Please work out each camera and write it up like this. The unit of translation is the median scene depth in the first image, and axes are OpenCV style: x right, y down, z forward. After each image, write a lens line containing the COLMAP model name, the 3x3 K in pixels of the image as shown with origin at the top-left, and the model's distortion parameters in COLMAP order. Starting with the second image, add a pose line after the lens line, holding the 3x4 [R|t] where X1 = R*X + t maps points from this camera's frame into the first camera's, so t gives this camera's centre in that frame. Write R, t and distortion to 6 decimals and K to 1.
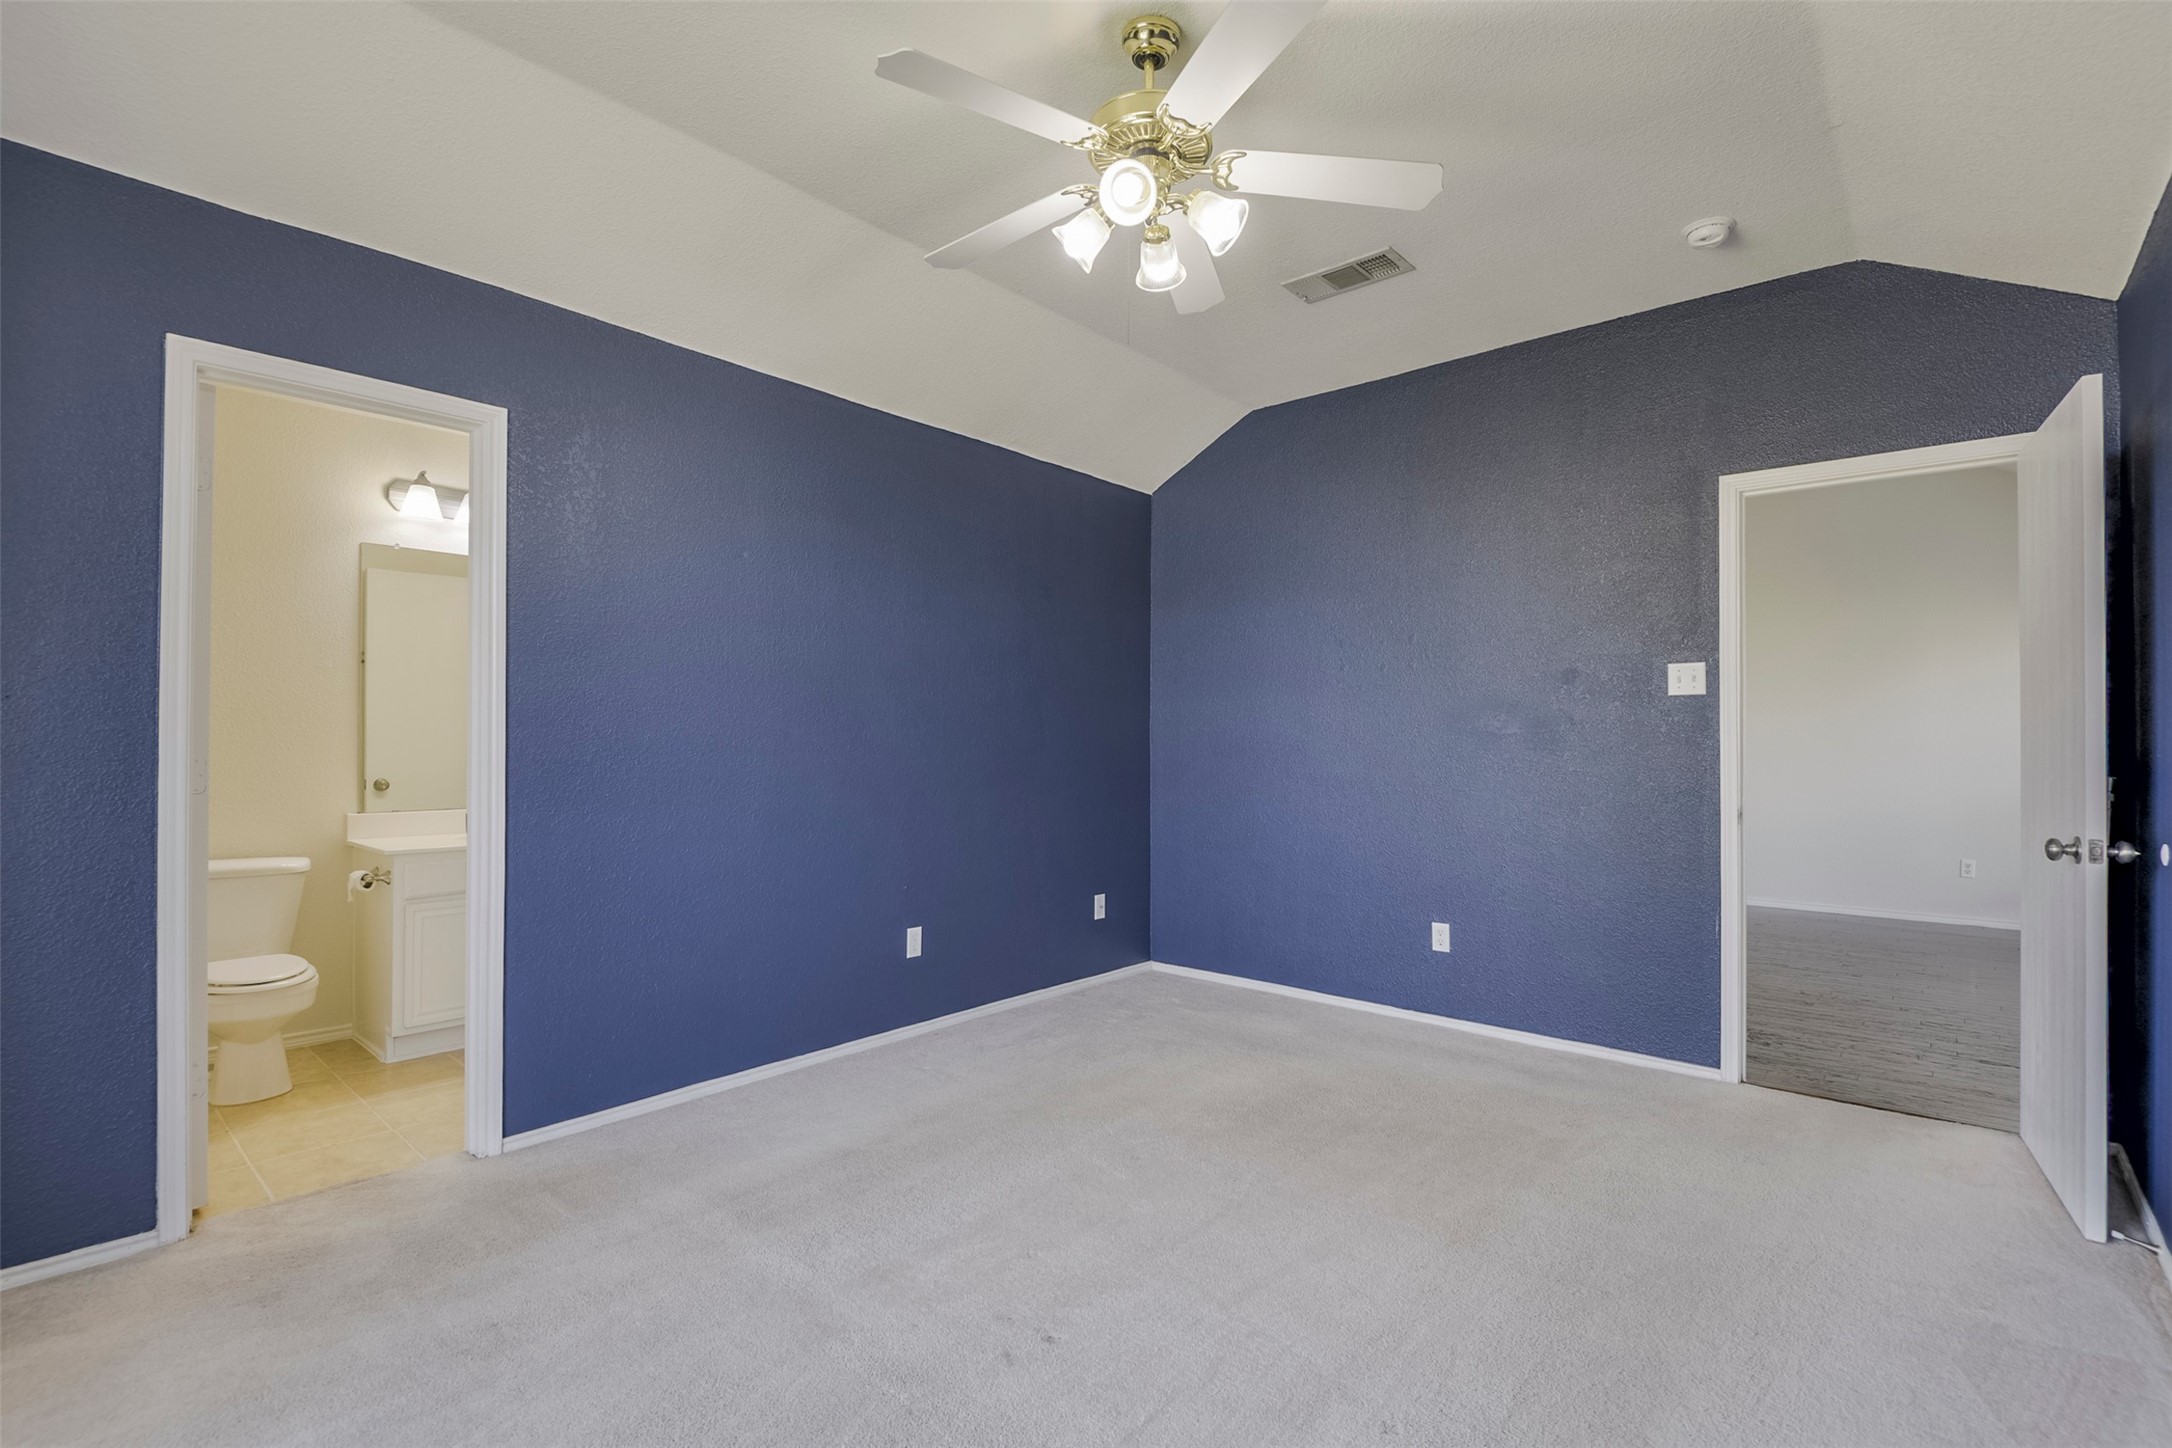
lens RADIAL K [[963.3, 0, 1086.0], [0, 963.3, 724.0], [0, 0, 1]] dist [-0.002031, -0.000297]
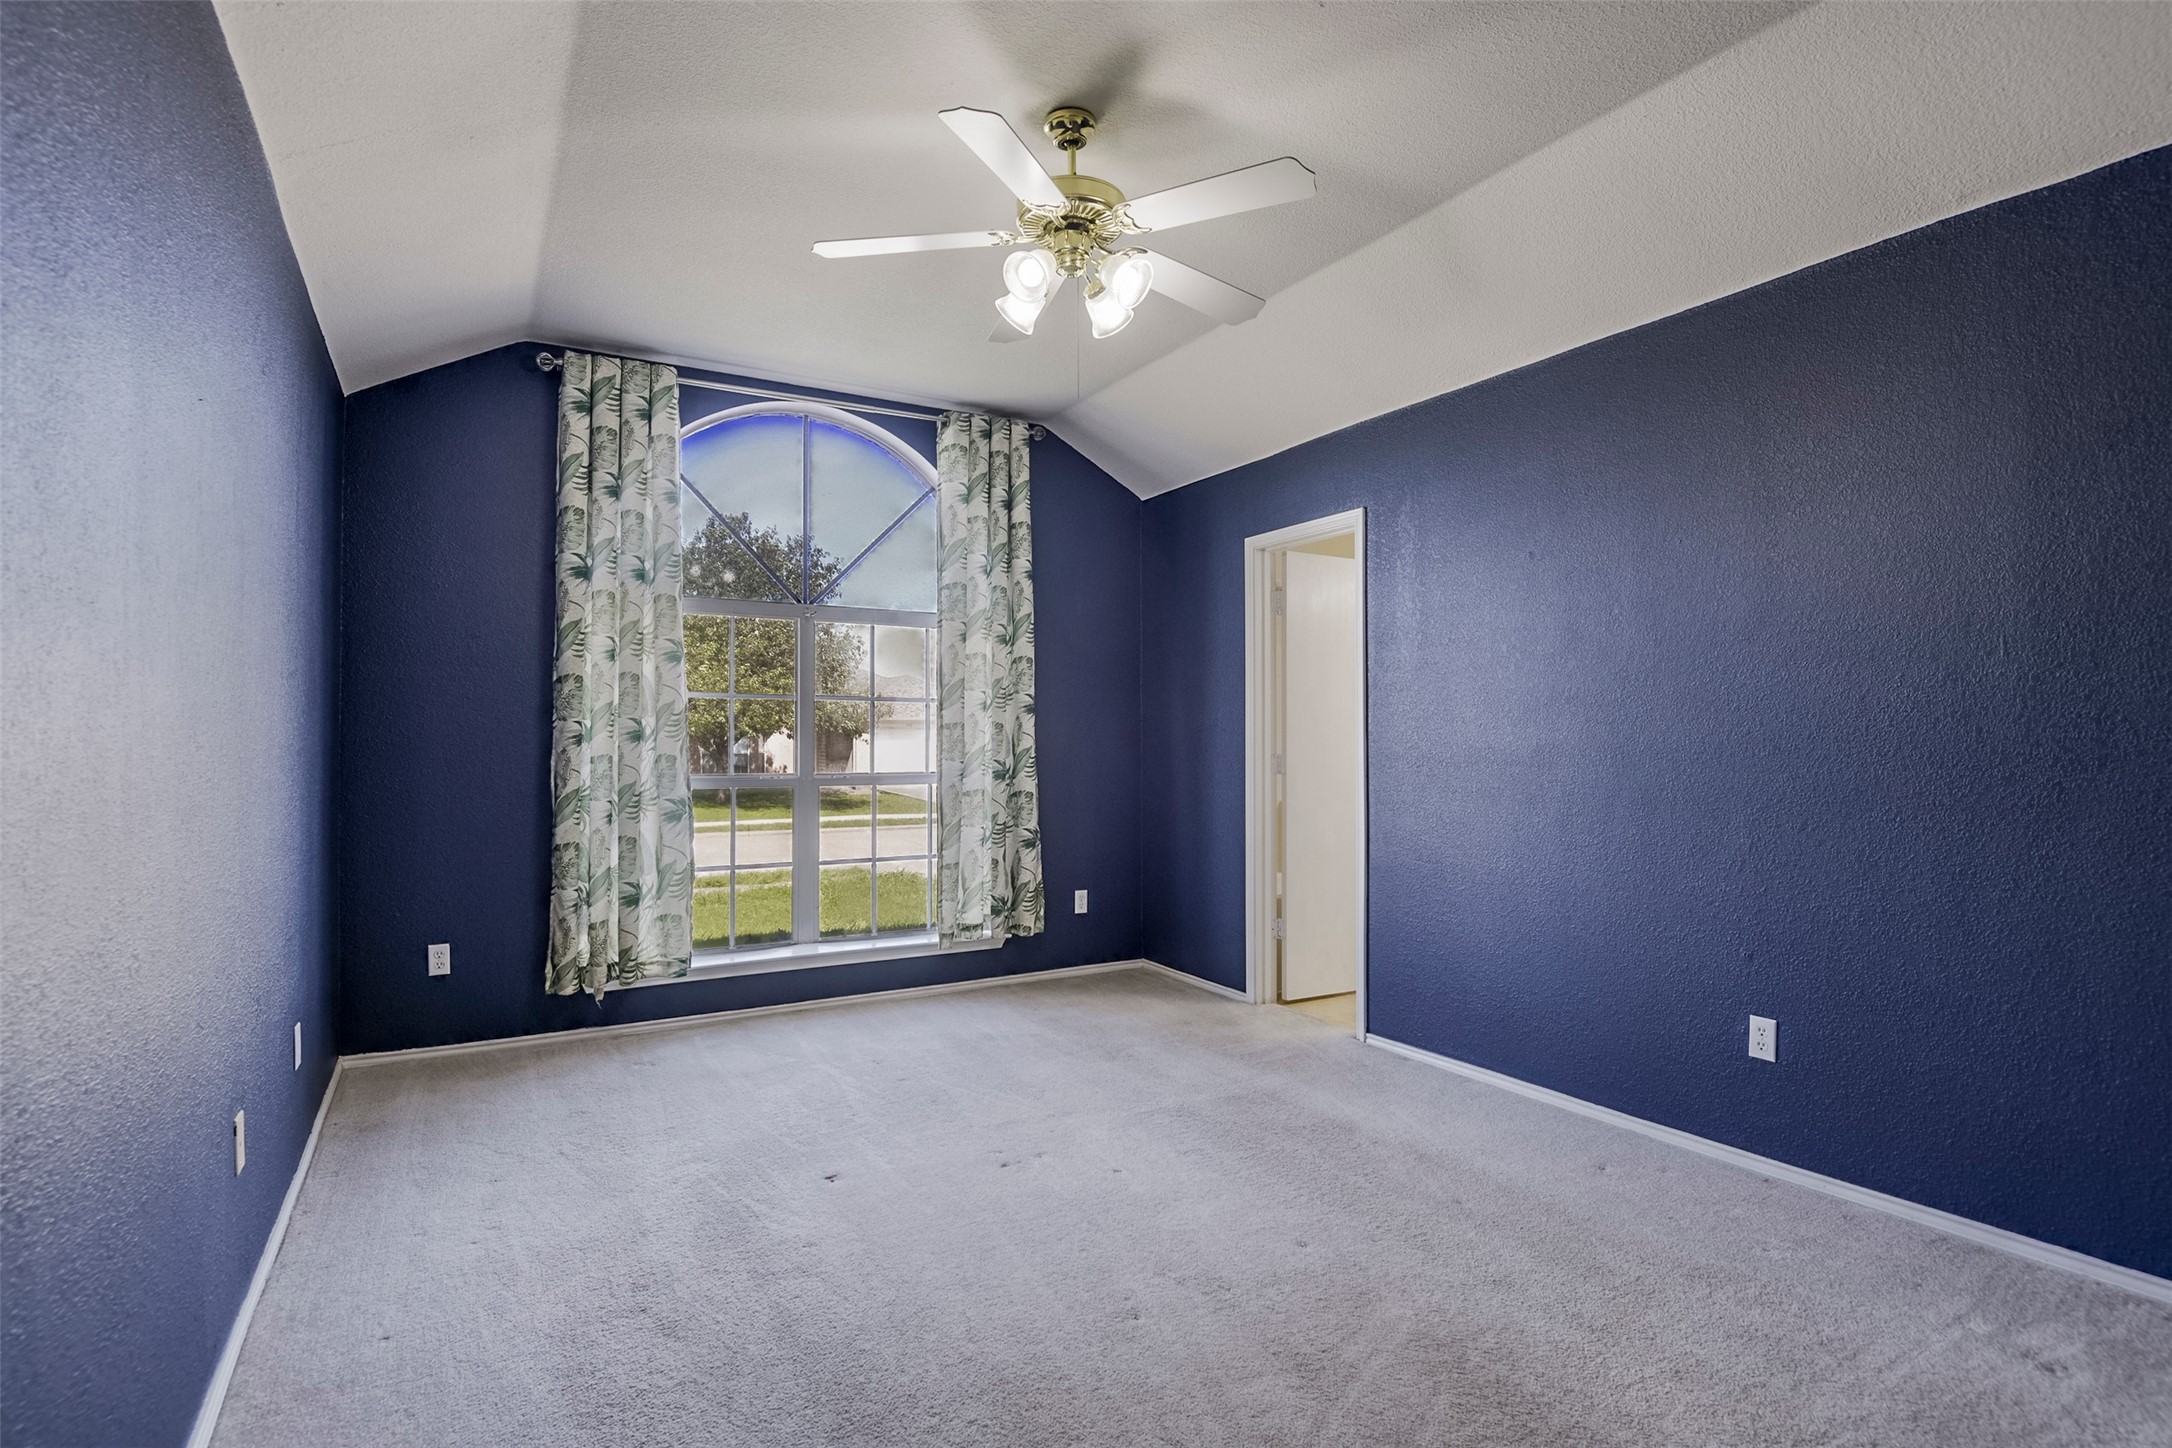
lens RADIAL K [[1146.1, 0, 1141.3], [0, 1146.1, 728.7], [0, 0, 1]] dist [-0.026831, -0.001155]
pose [[-0.262688, -0.010473, -0.964824, 1.188499], [0.001016, 0.999938, -0.011131, 0.012112], [0.964880, -0.003904, -0.262661, 1.247661]]
